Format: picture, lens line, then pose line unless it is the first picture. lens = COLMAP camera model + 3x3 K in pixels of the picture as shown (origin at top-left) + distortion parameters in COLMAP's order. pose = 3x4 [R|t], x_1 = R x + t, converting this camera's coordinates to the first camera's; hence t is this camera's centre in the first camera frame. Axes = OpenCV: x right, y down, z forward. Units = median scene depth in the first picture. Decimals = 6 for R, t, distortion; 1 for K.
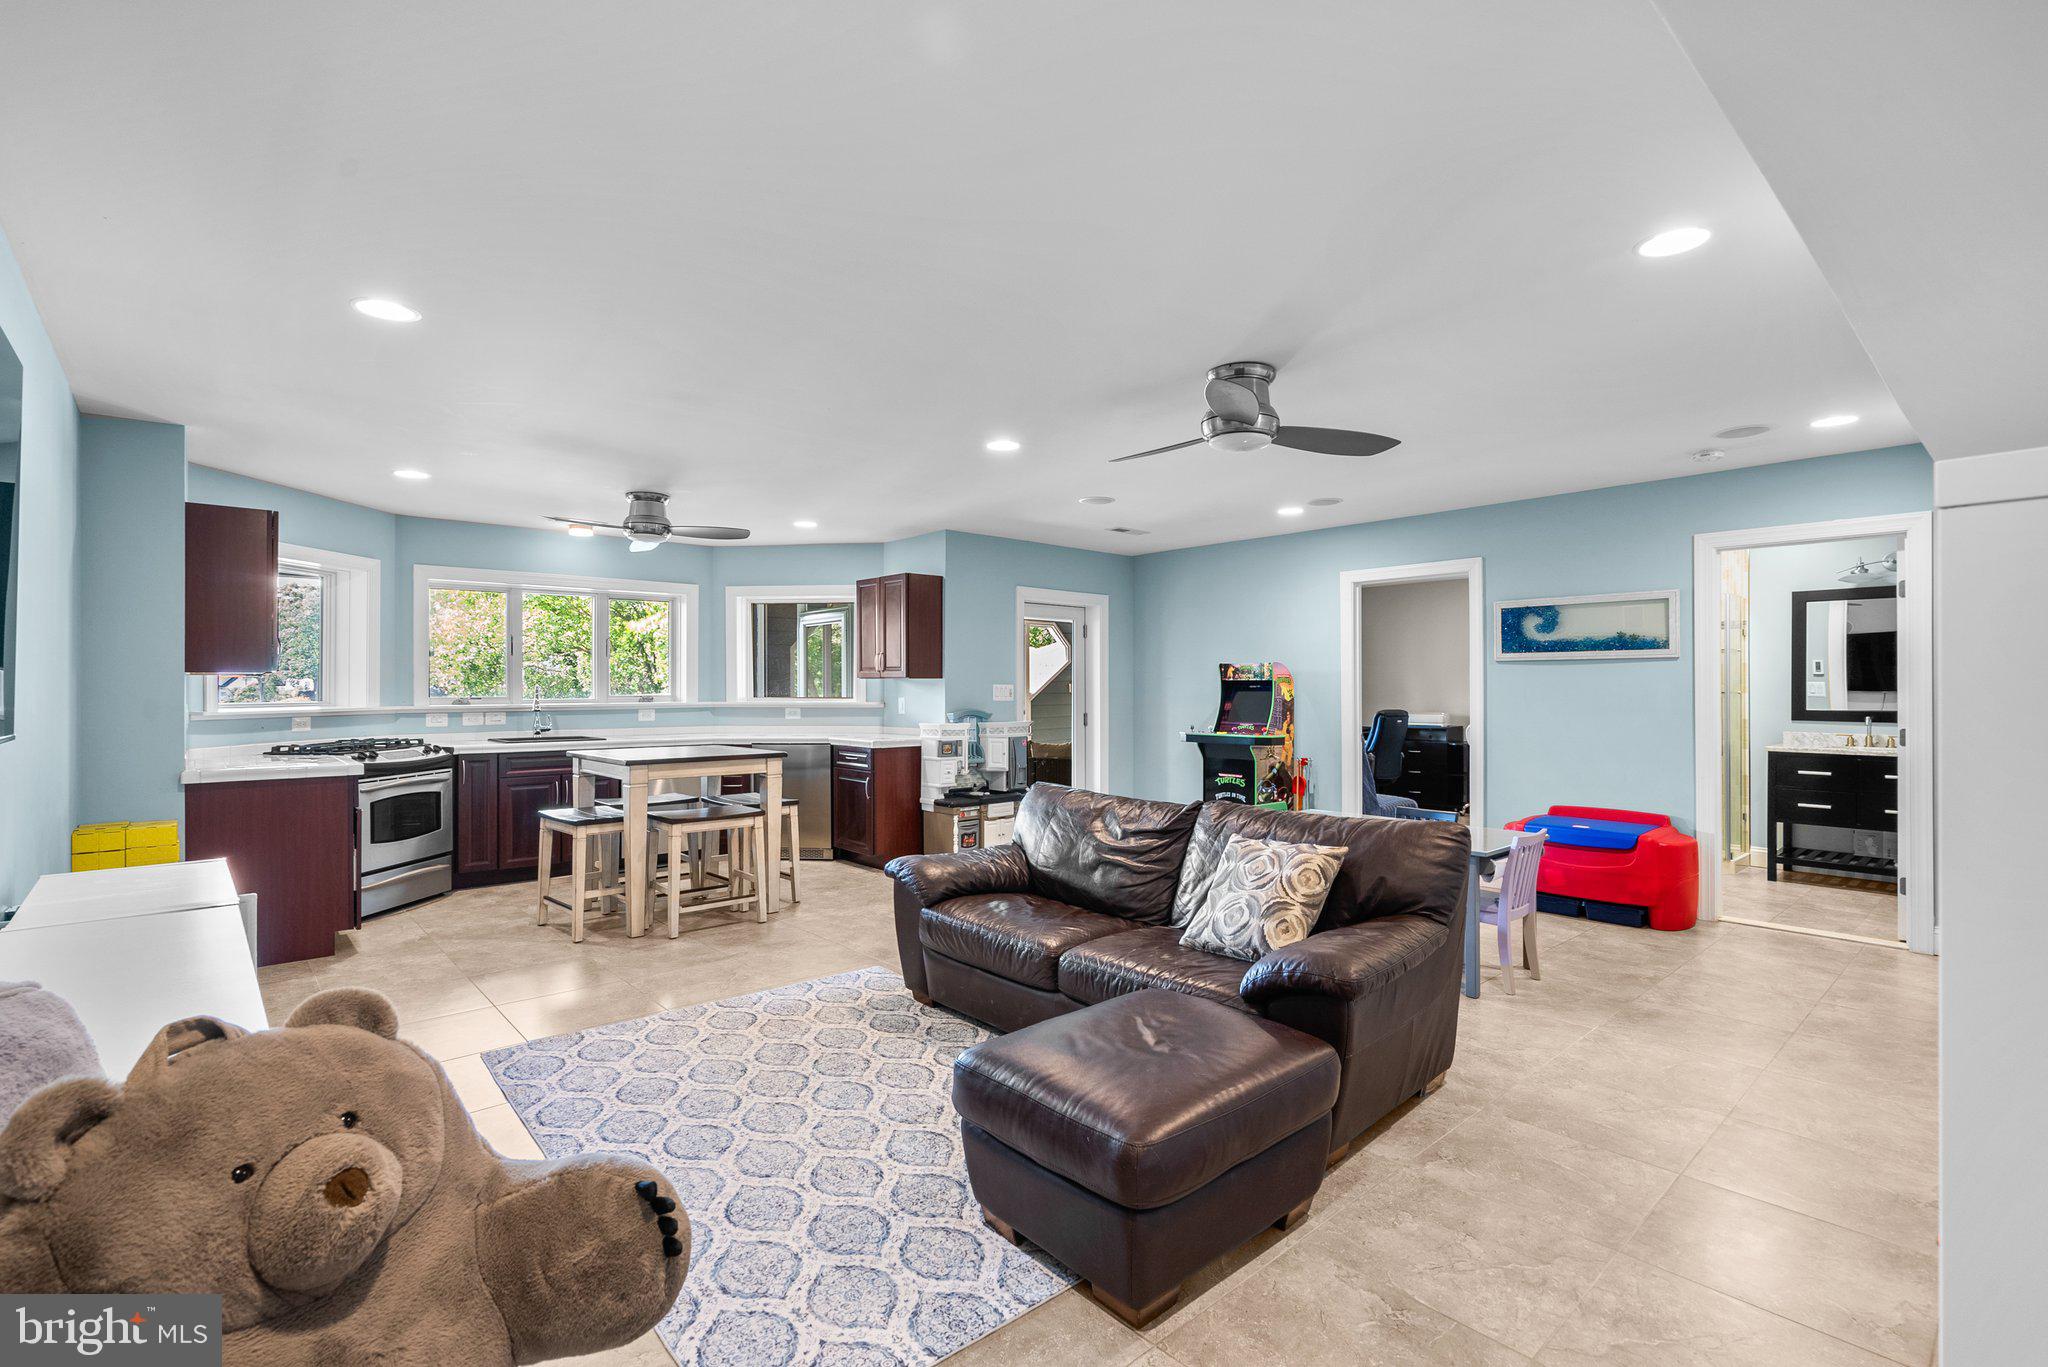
lens RADIAL K [[938.4, 0, 1025.4], [0, 938.4, 698.6], [0, 0, 1]] dist [-0.005313, -0.000876]
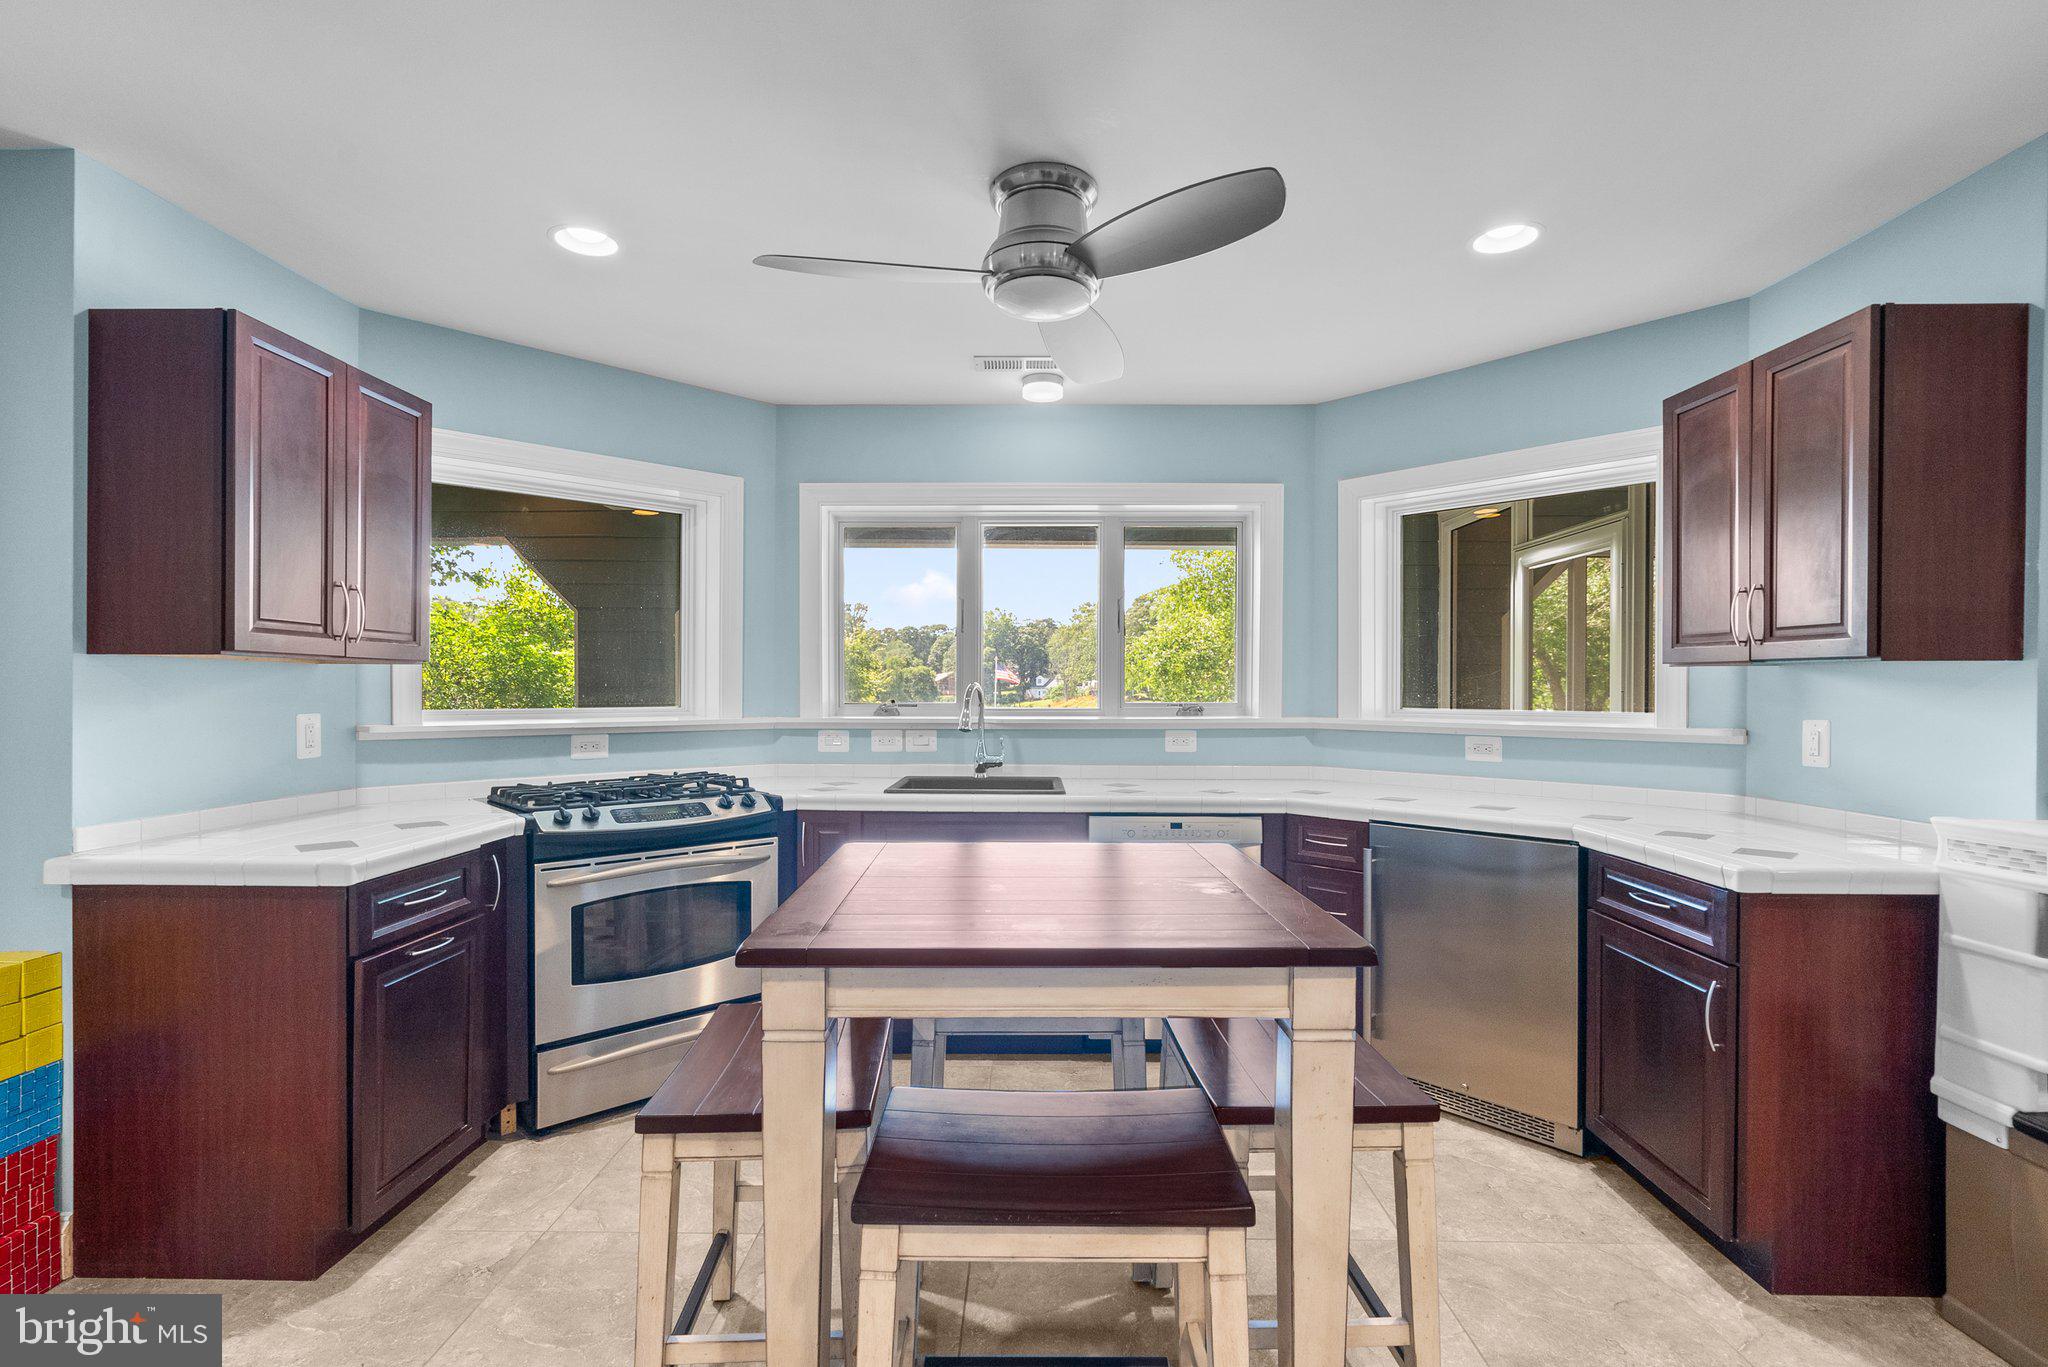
lens RADIAL K [[938.4, 0, 1025.4], [0, 938.4, 698.6], [0, 0, 1]] dist [-0.005313, -0.000876]
pose [[0.735944, 0.010641, -0.676959, -0.131430], [-0.011991, 0.999925, 0.002683, -0.007328], [0.676937, 0.006143, 0.736016, 0.637939]]
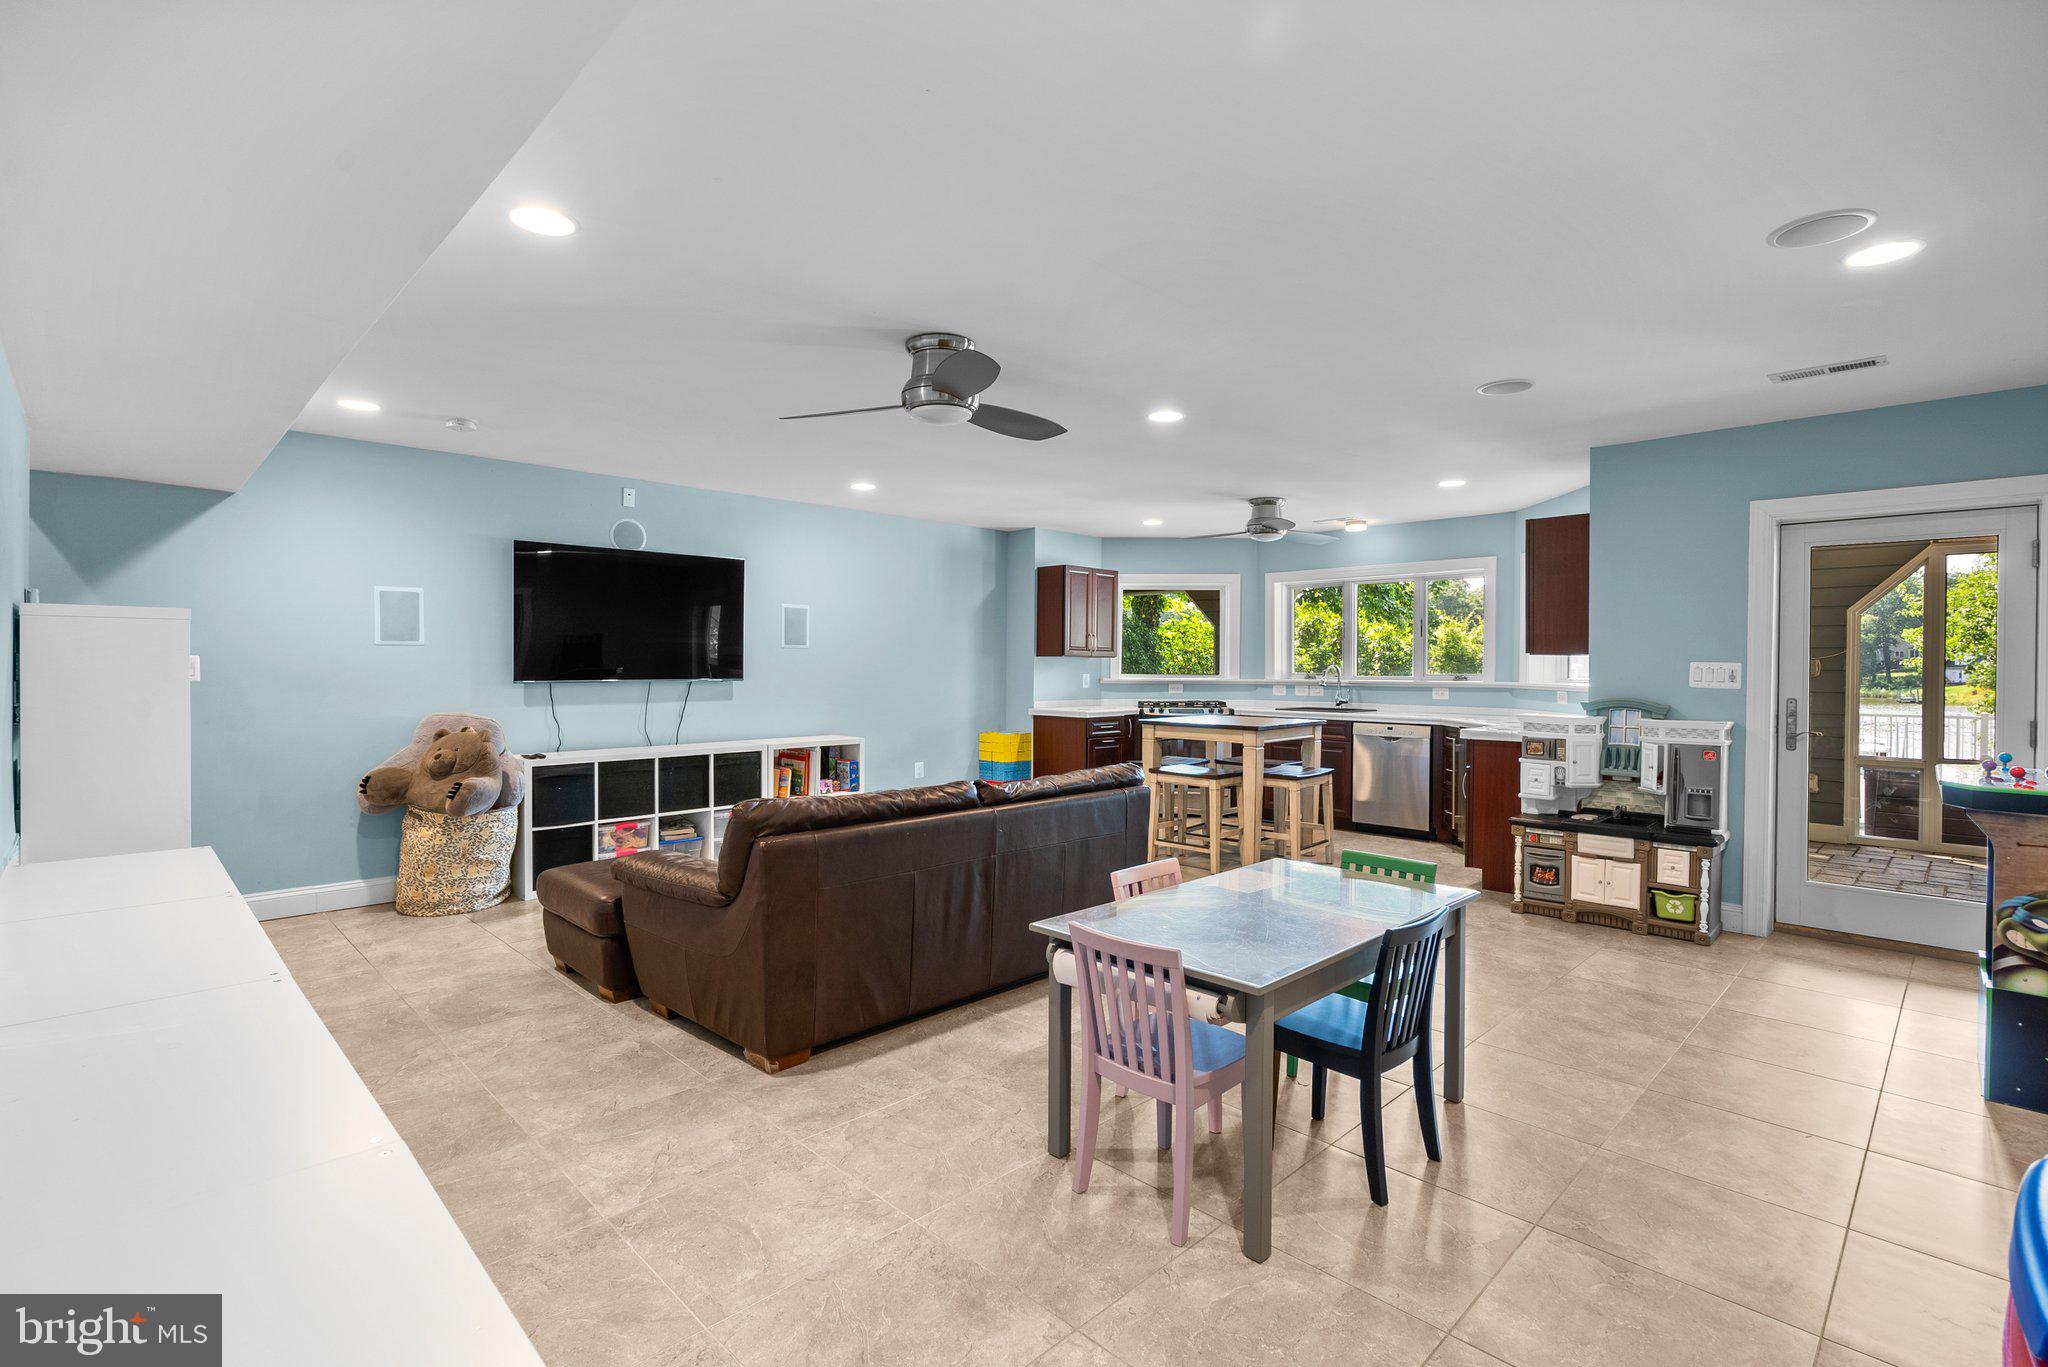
lens RADIAL K [[966.7, 0, 1024.0], [0, 966.7, 683.5], [0, 0, 1]] dist [-0.005730, -0.000477]
pose [[0.038199, 0.019269, -0.999084, 0.698387], [-0.015699, 0.999702, 0.018681, -0.006012], [0.999147, 0.014971, 0.038490, 0.589820]]
